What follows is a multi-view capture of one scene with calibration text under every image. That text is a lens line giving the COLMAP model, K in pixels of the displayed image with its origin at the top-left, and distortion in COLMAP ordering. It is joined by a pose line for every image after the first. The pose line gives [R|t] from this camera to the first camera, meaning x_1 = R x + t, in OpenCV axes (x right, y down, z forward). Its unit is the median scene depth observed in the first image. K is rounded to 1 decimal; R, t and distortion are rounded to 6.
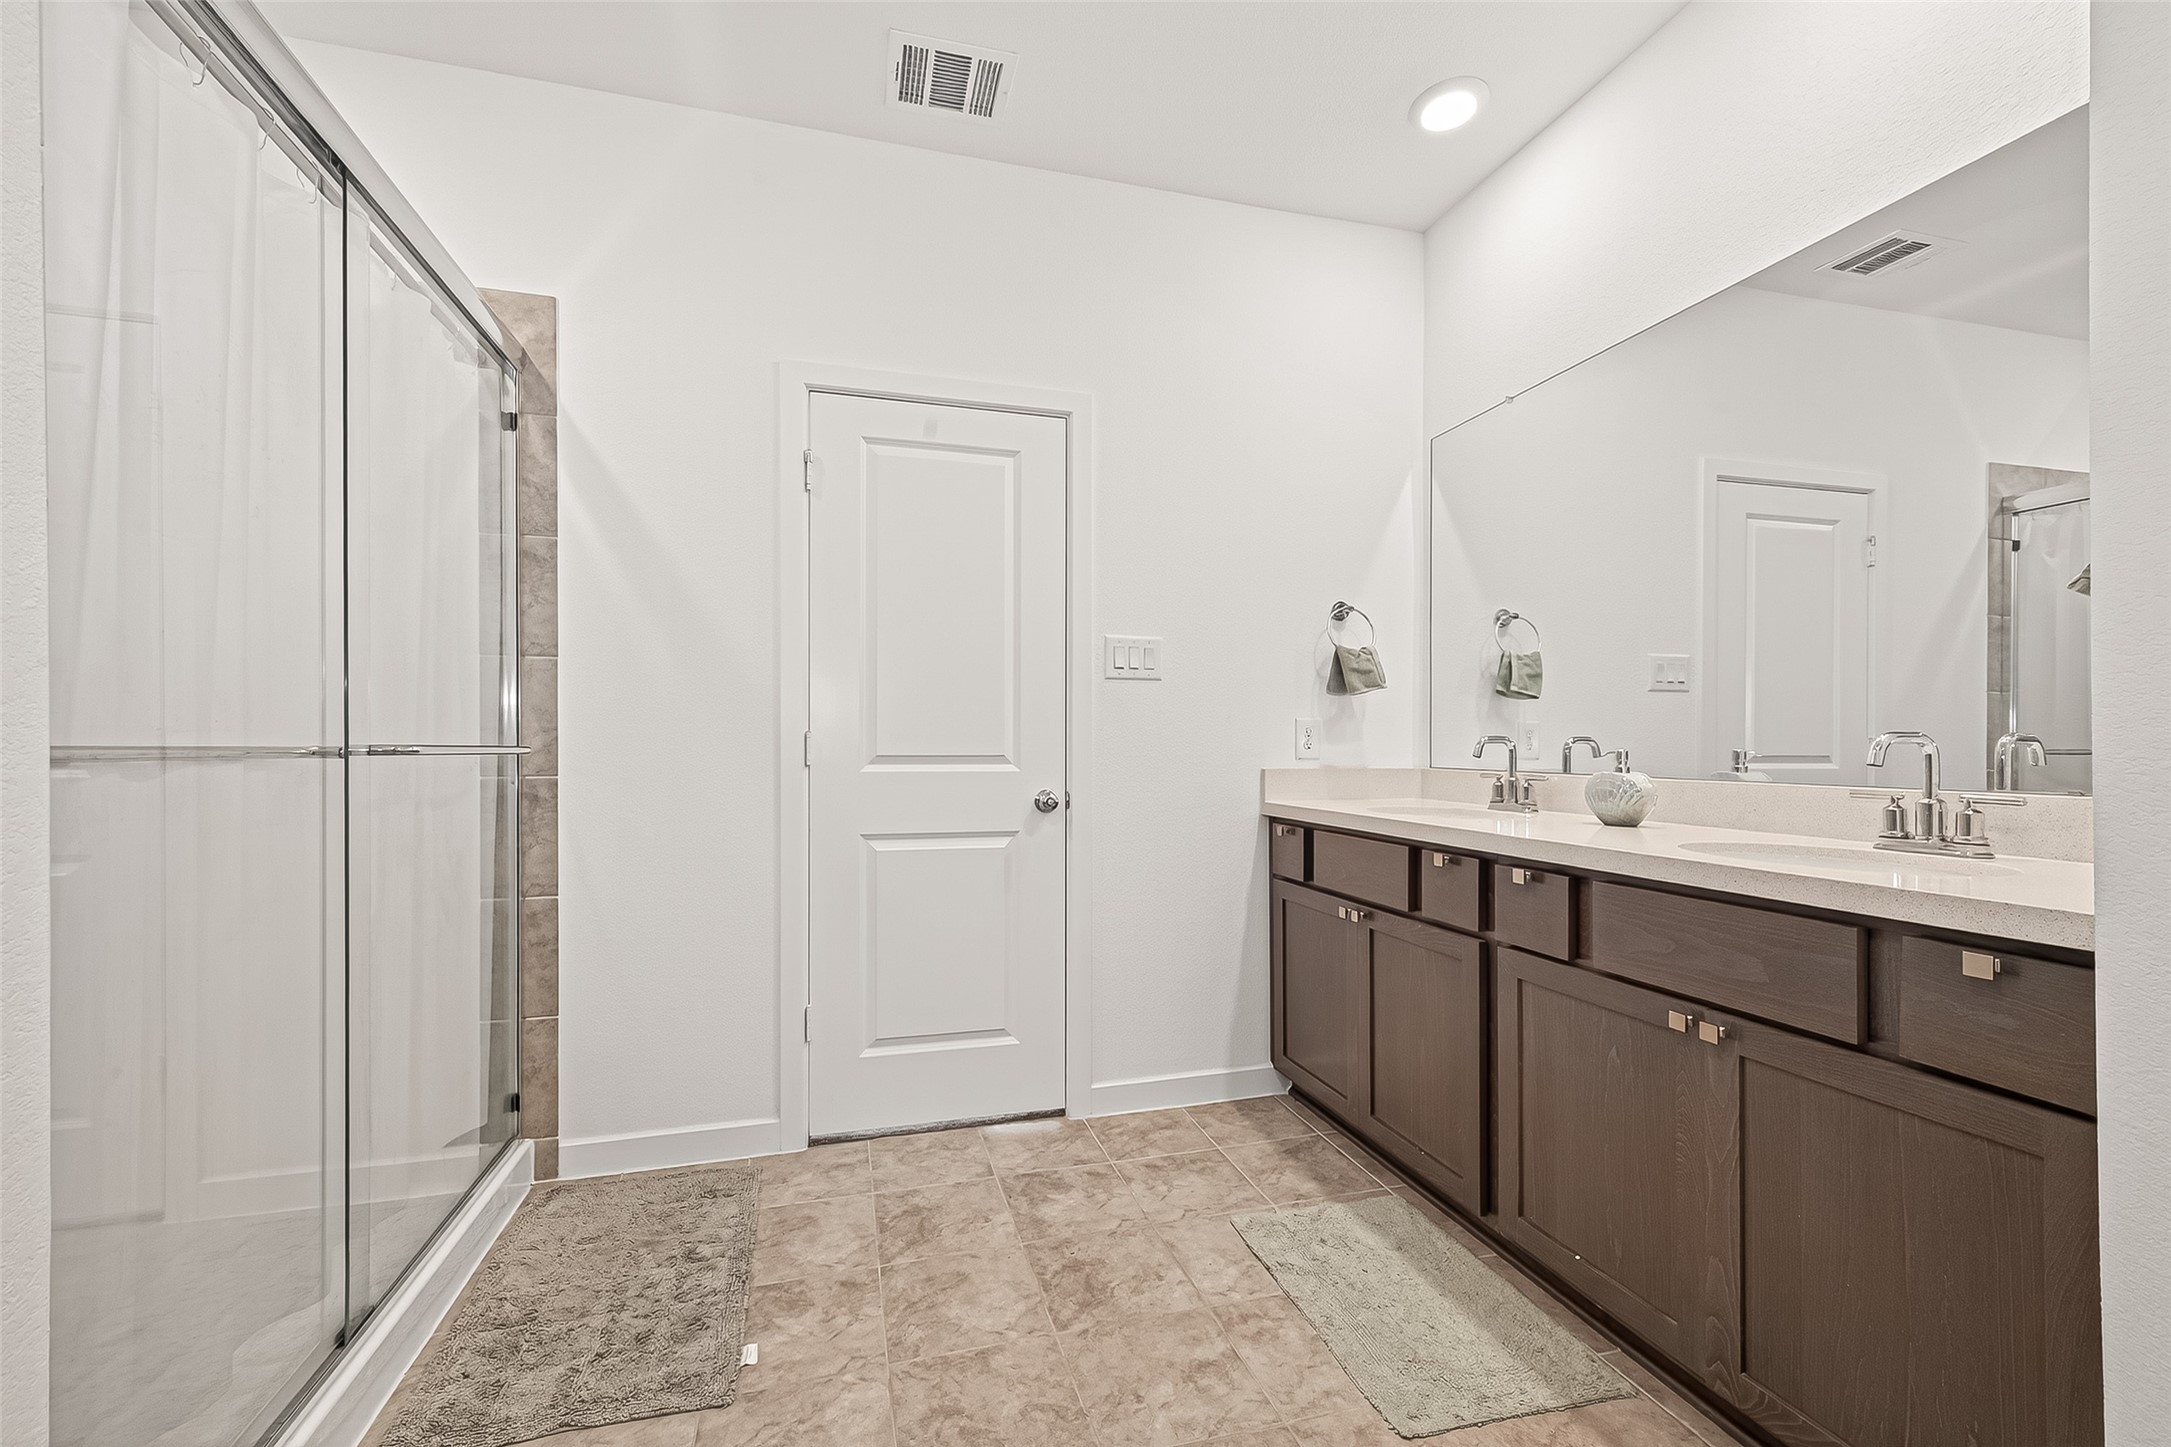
lens RADIAL K [[888.0, 0, 1067.8], [0, 888.0, 735.9], [0, 0, 1]] dist [0.001258, -0.000219]
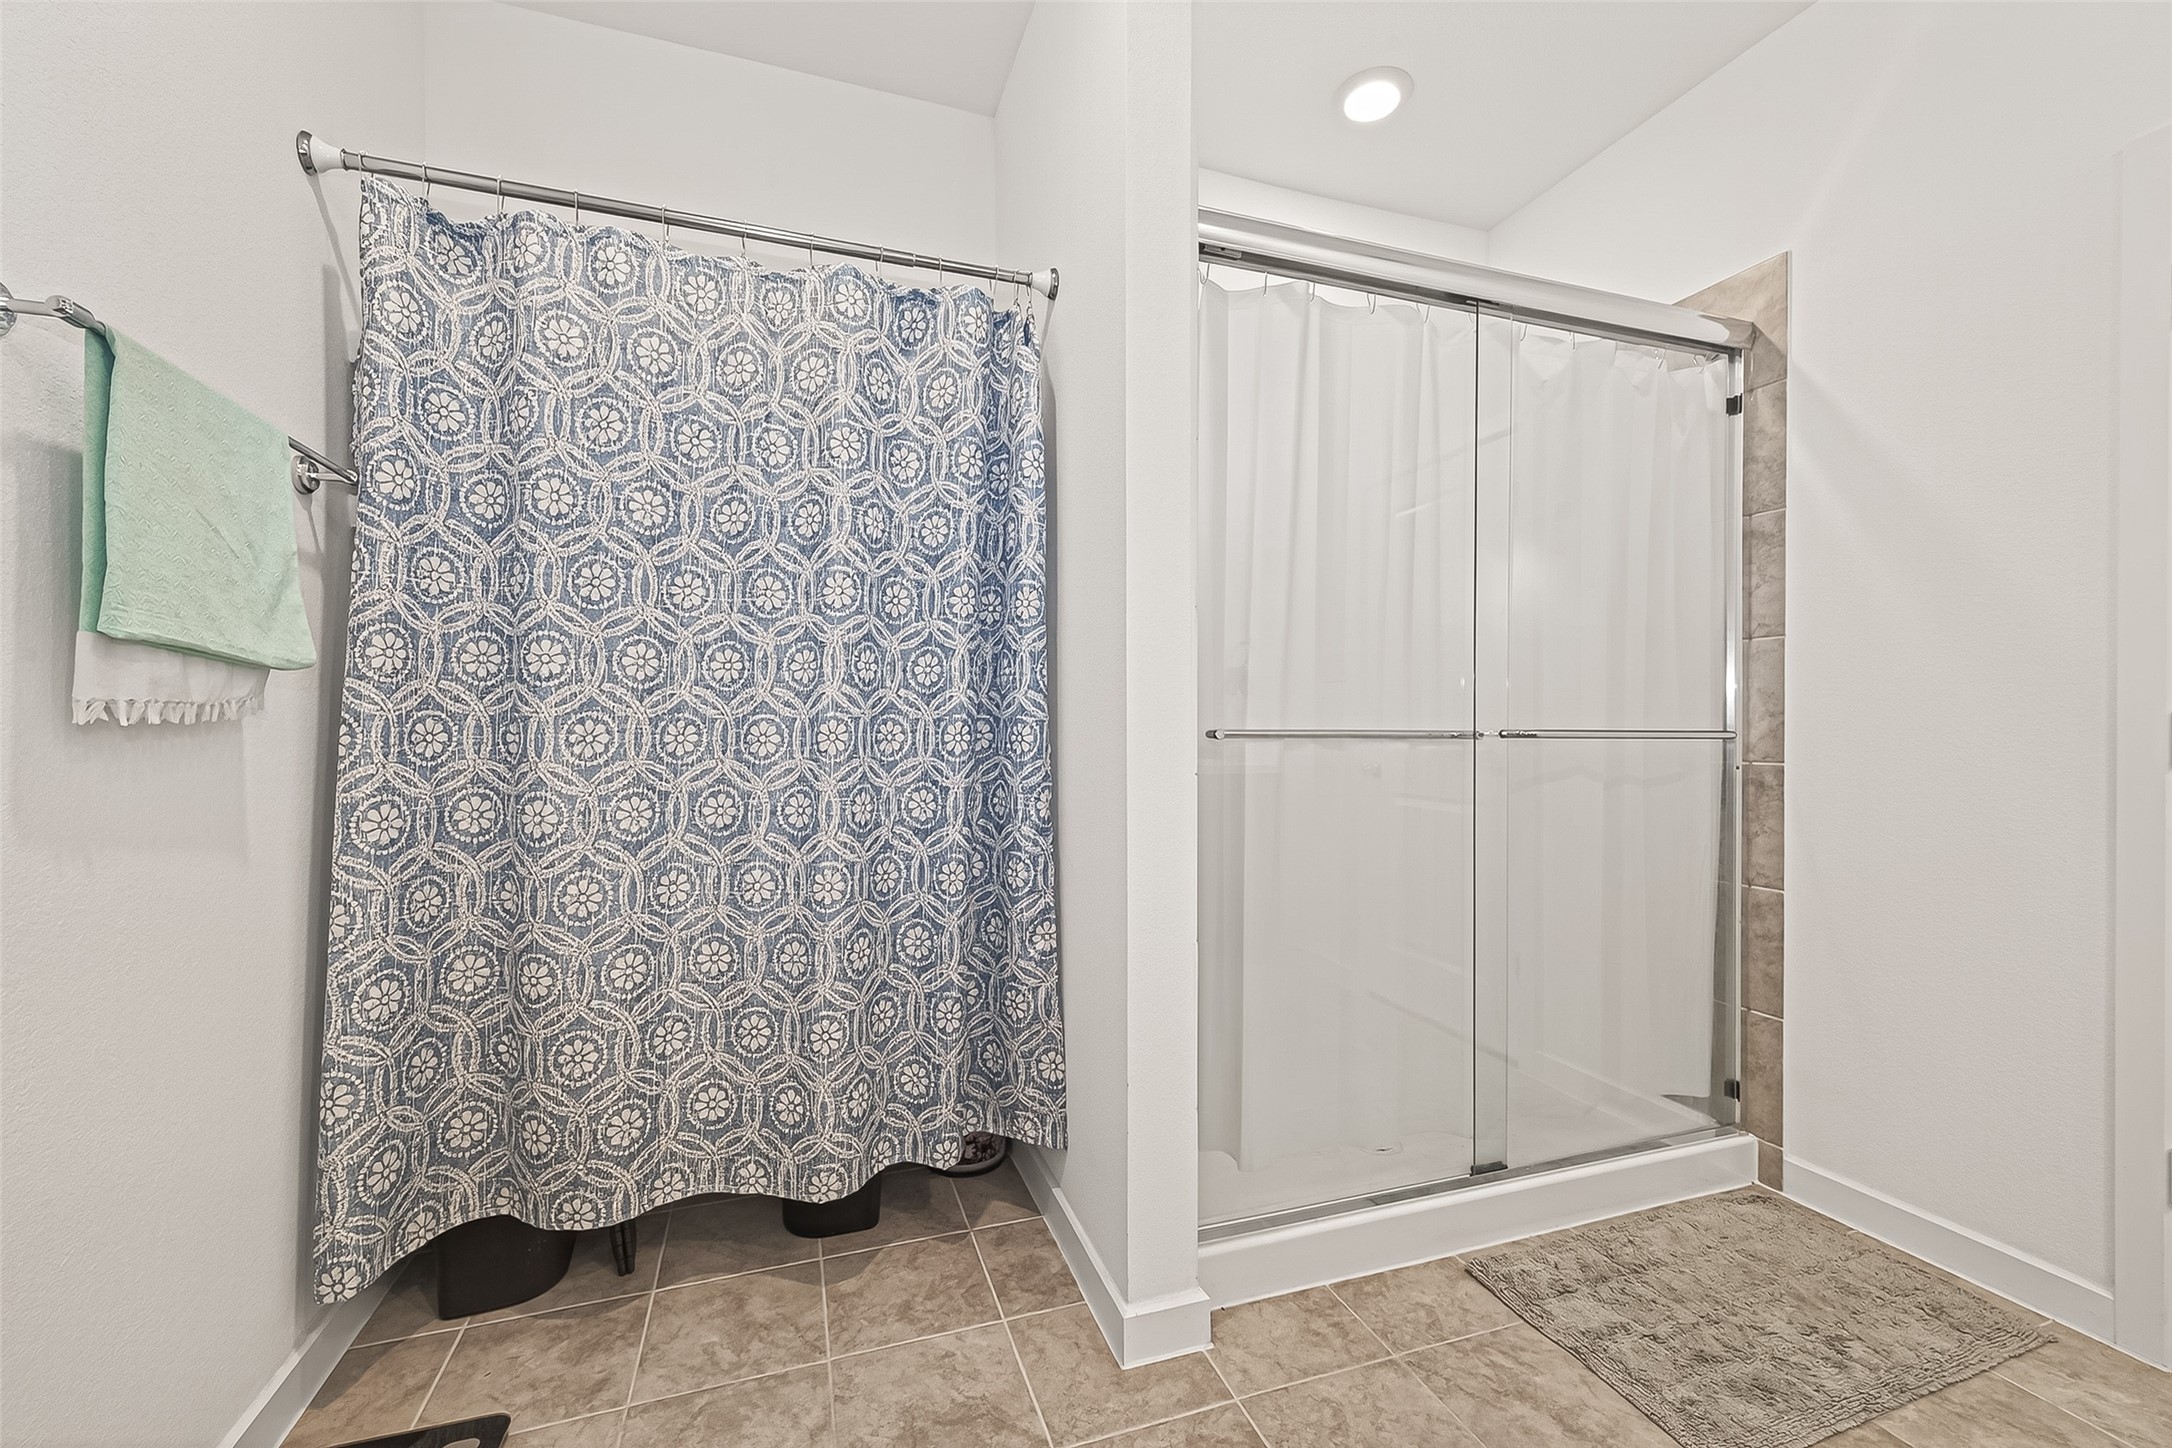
lens RADIAL K [[855.9, 0, 1086.7], [0, 855.9, 720.1], [0, 0, 1]] dist [0.008595, -0.001378]
pose [[0.079441, -0.009399, -0.996795, 0.275783], [0.008897, 0.999922, -0.008720, 0.001320], [0.996800, -0.008175, 0.079518, 0.197574]]
